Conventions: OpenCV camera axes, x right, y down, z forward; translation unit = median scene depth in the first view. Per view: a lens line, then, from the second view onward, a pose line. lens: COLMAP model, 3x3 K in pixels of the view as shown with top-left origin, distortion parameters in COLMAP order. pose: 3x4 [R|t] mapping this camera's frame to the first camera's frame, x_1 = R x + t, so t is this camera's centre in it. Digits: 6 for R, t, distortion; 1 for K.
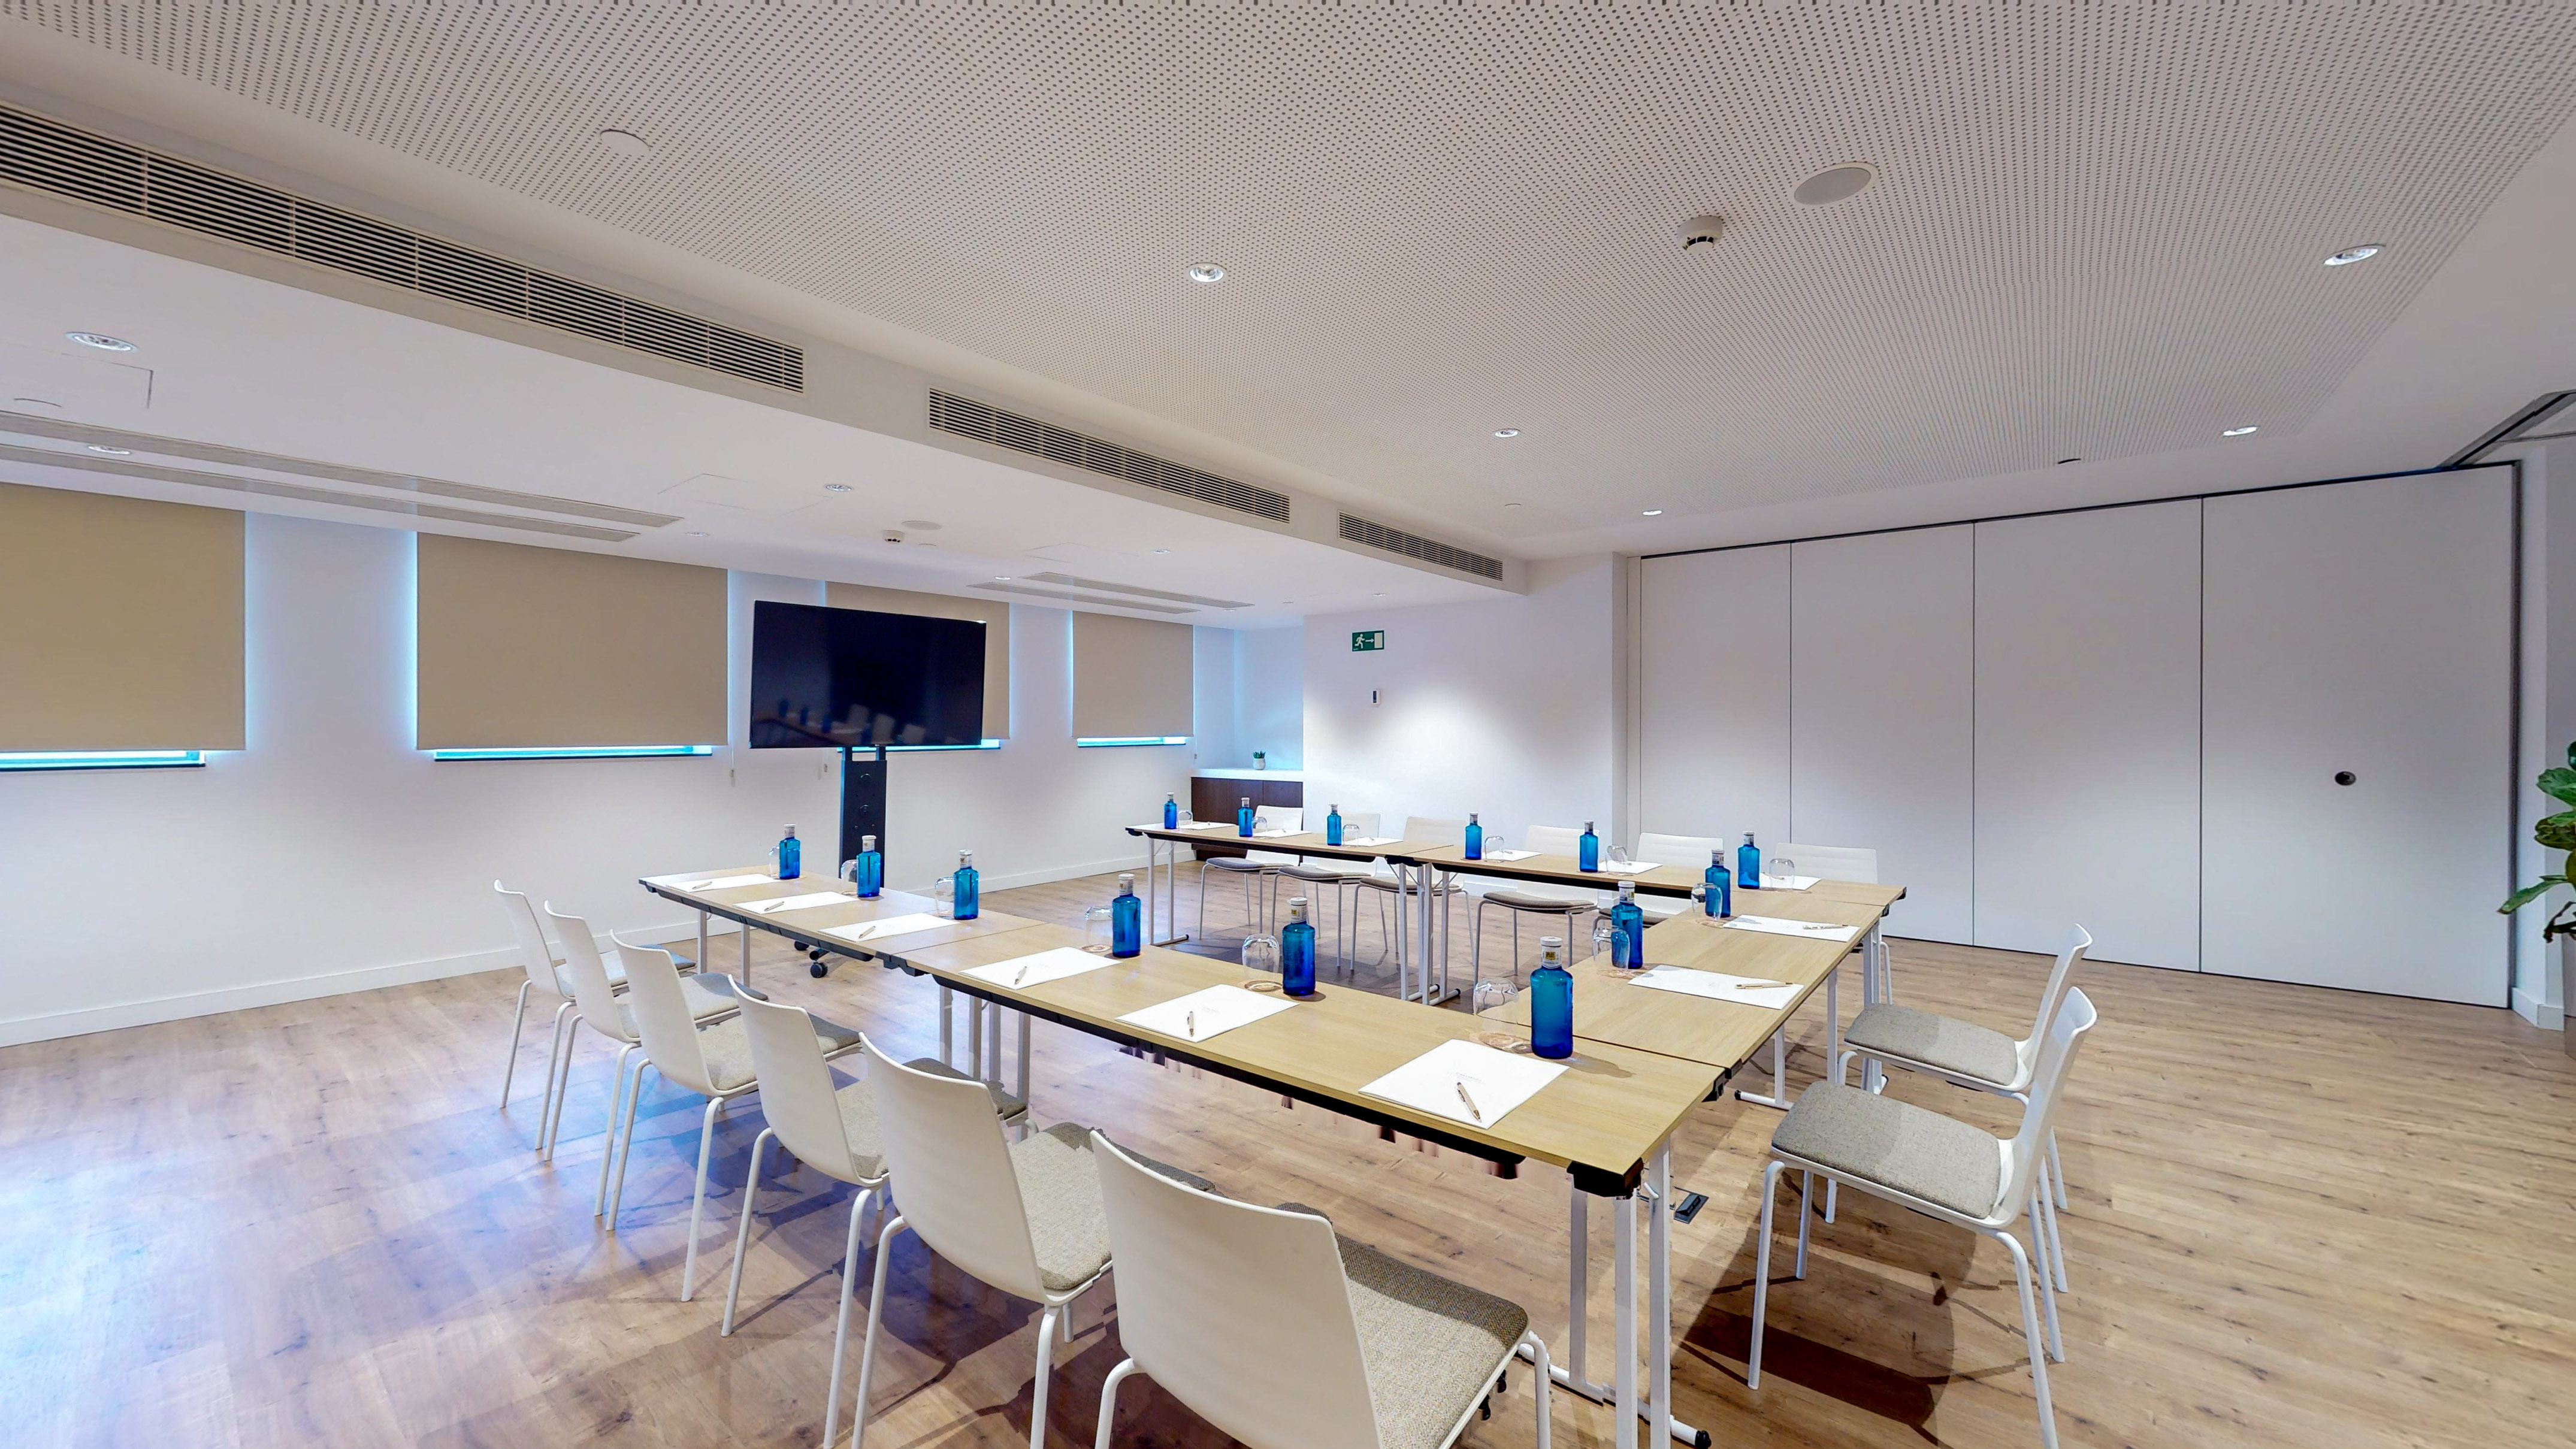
lens RADIAL K [[945.0, 0, 1290.8], [0, 945.0, 733.2], [0, 0, 1]] dist [-0.001868, -0.000141]
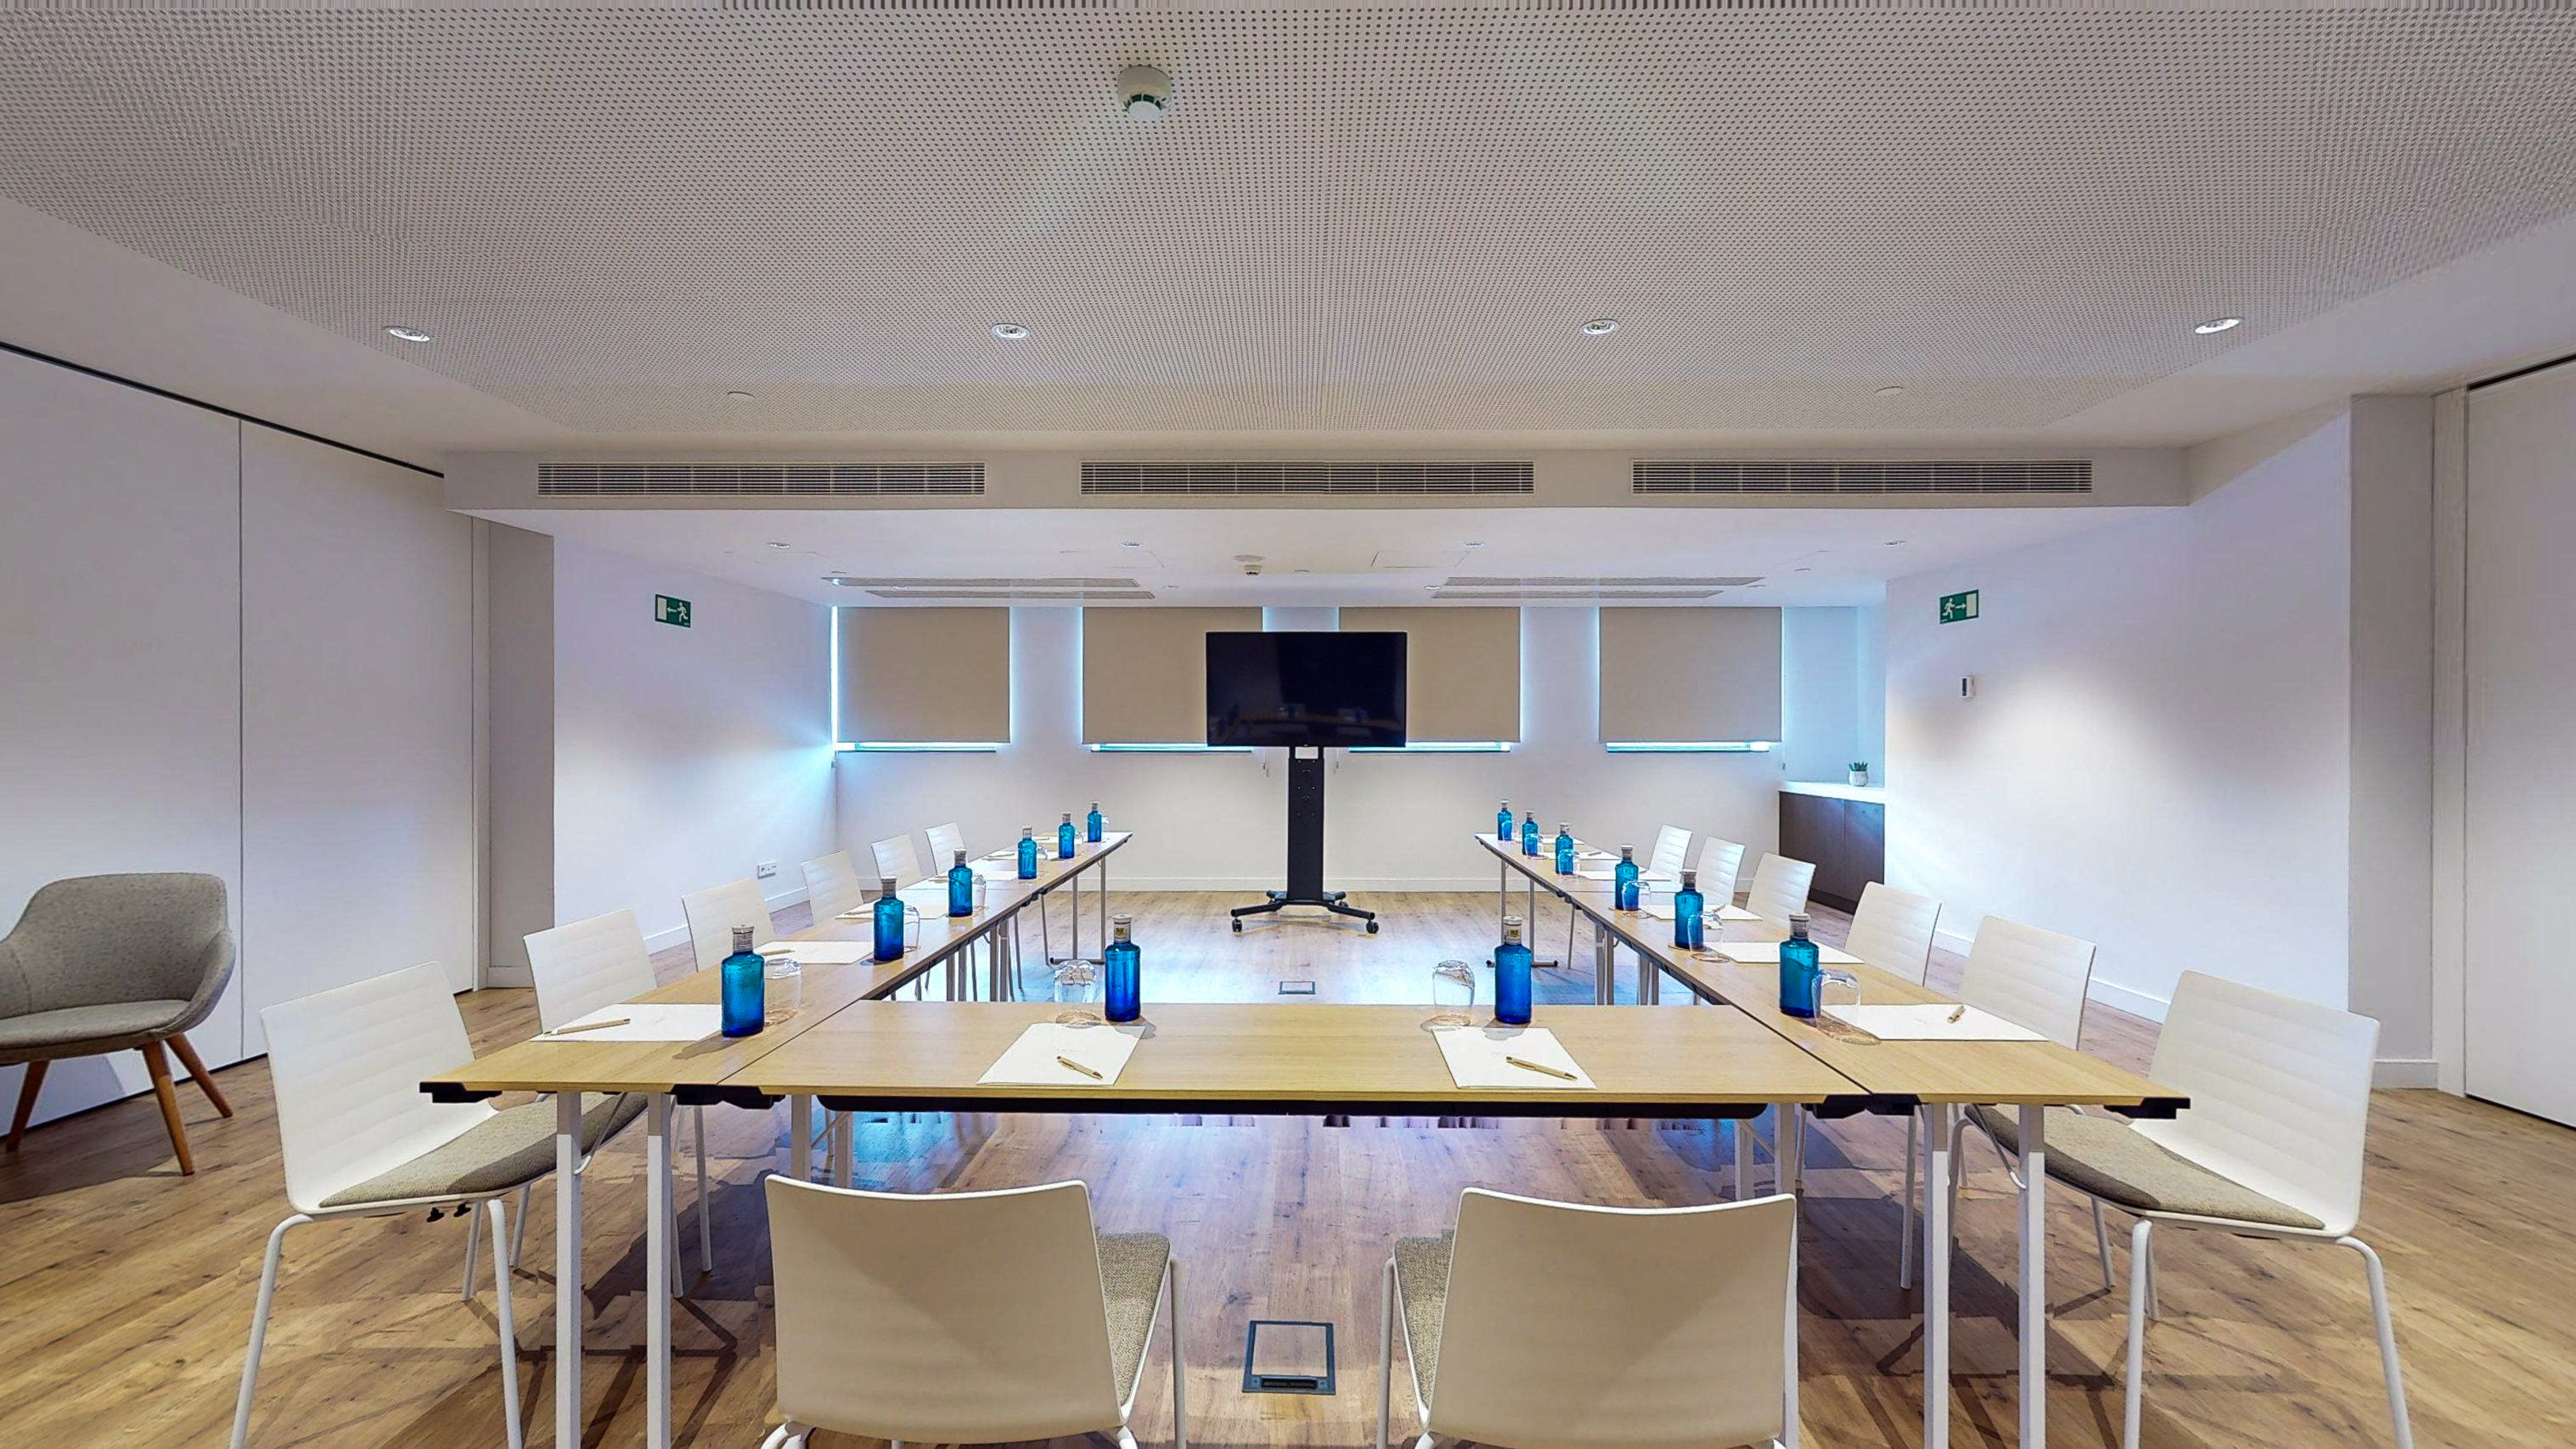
lens RADIAL K [[945.0, 0, 1280.7], [0, 945.0, 735.3], [0, 0, 1]] dist [-0.001868, -0.000141]
pose [[0.615461, 0.004791, -0.788153, 0.424755], [-0.005877, 0.999982, 0.001489, -0.001571], [0.788145, 0.003716, 0.615478, 0.232271]]
